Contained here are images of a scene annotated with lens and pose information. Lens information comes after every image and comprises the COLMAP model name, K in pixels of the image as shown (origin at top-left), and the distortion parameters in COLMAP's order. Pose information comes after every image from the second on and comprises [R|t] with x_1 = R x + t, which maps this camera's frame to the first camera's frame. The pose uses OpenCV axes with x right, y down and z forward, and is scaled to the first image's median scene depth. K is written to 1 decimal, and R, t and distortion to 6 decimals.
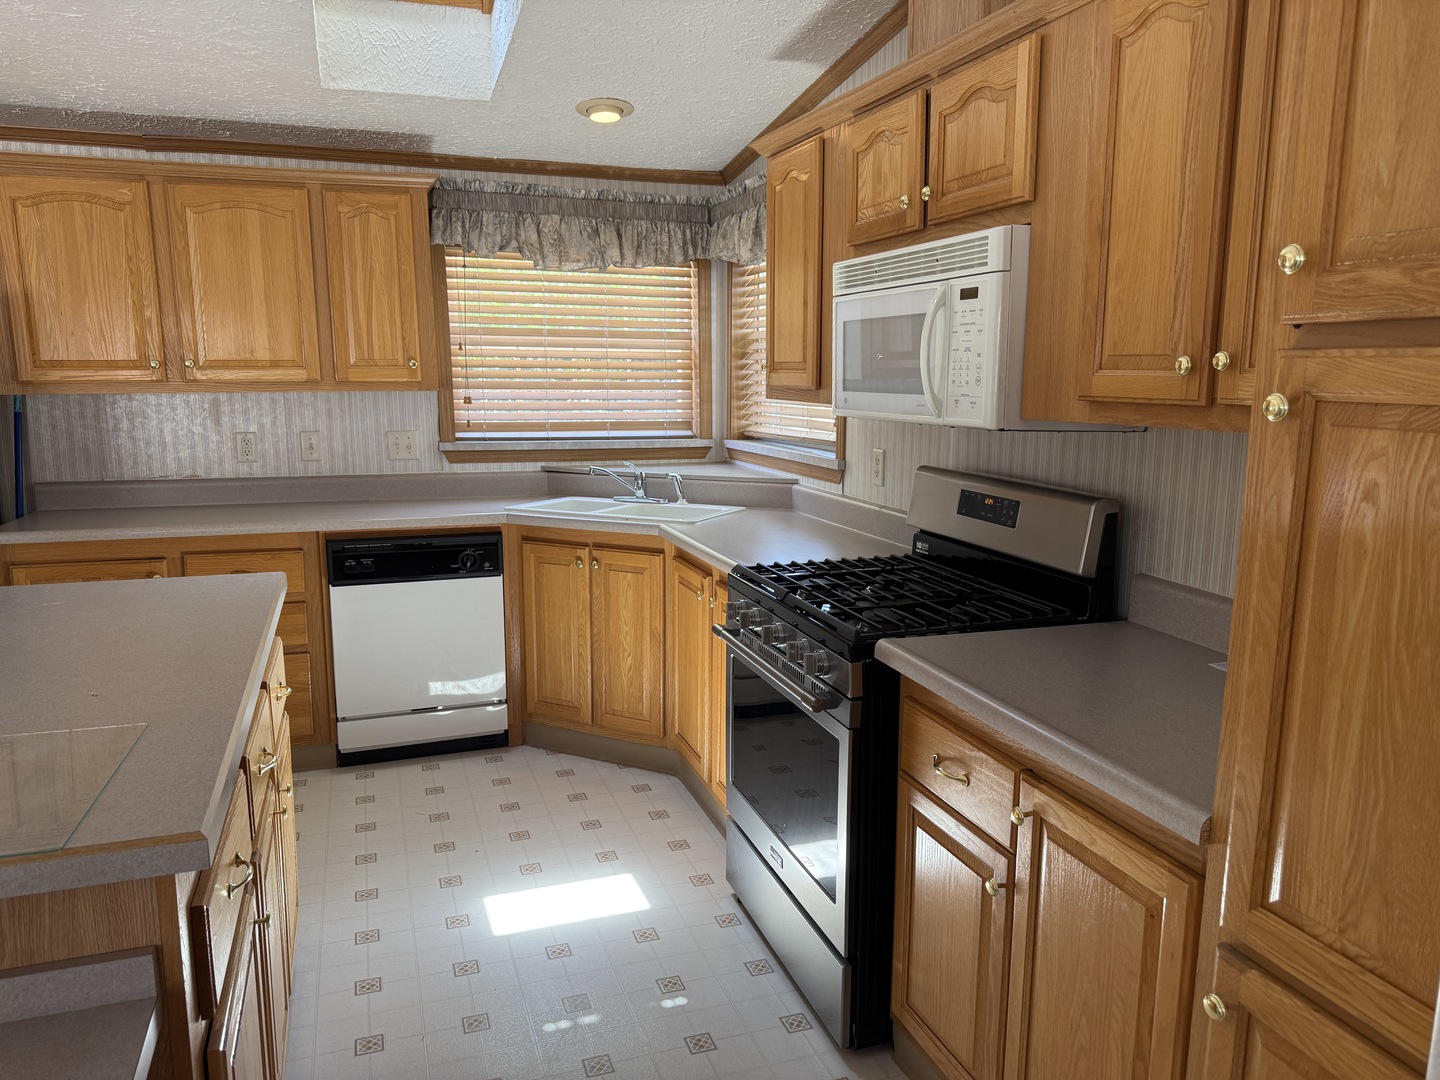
lens RADIAL K [[1018.3, 0, 717.2], [0, 1018.3, 552.0], [0, 0, 1]] dist [0.059288, -0.024029]
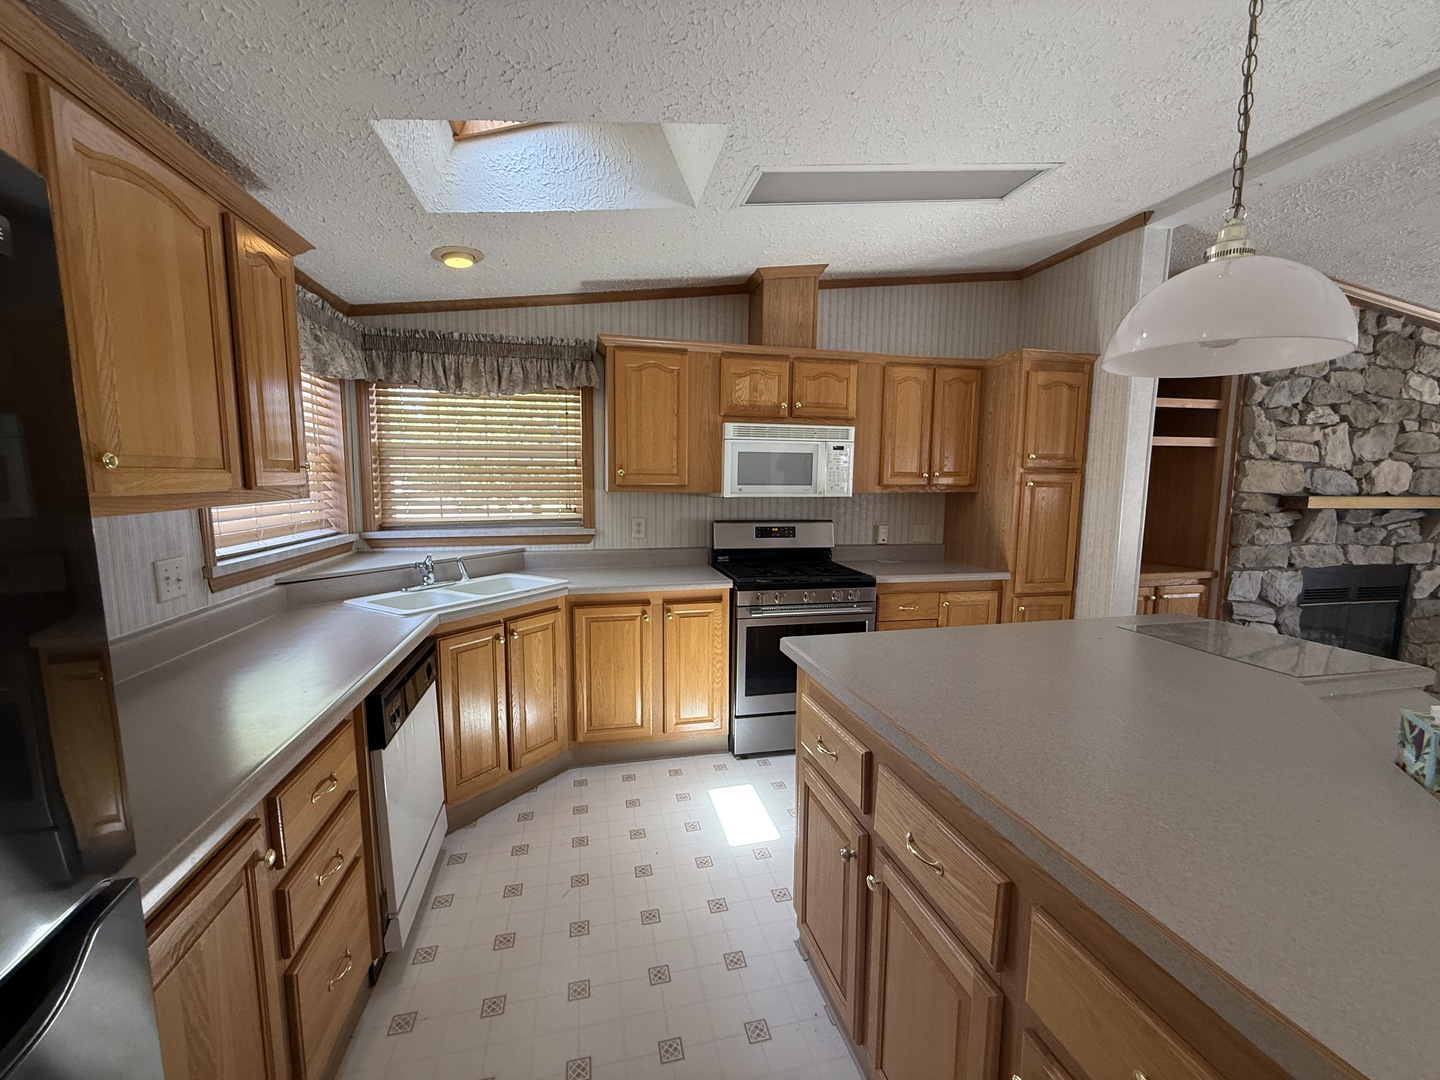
lens RADIAL K [[573.7, 0, 718.9], [0, 573.7, 542.6], [0, 0, 1]] dist [0.002893, -0.001289]
pose [[0.105151, -0.113161, 0.987997, -0.990155], [0.170578, 0.980832, 0.094186, -0.153793], [-0.979718, 0.158627, 0.122438, 0.876357]]
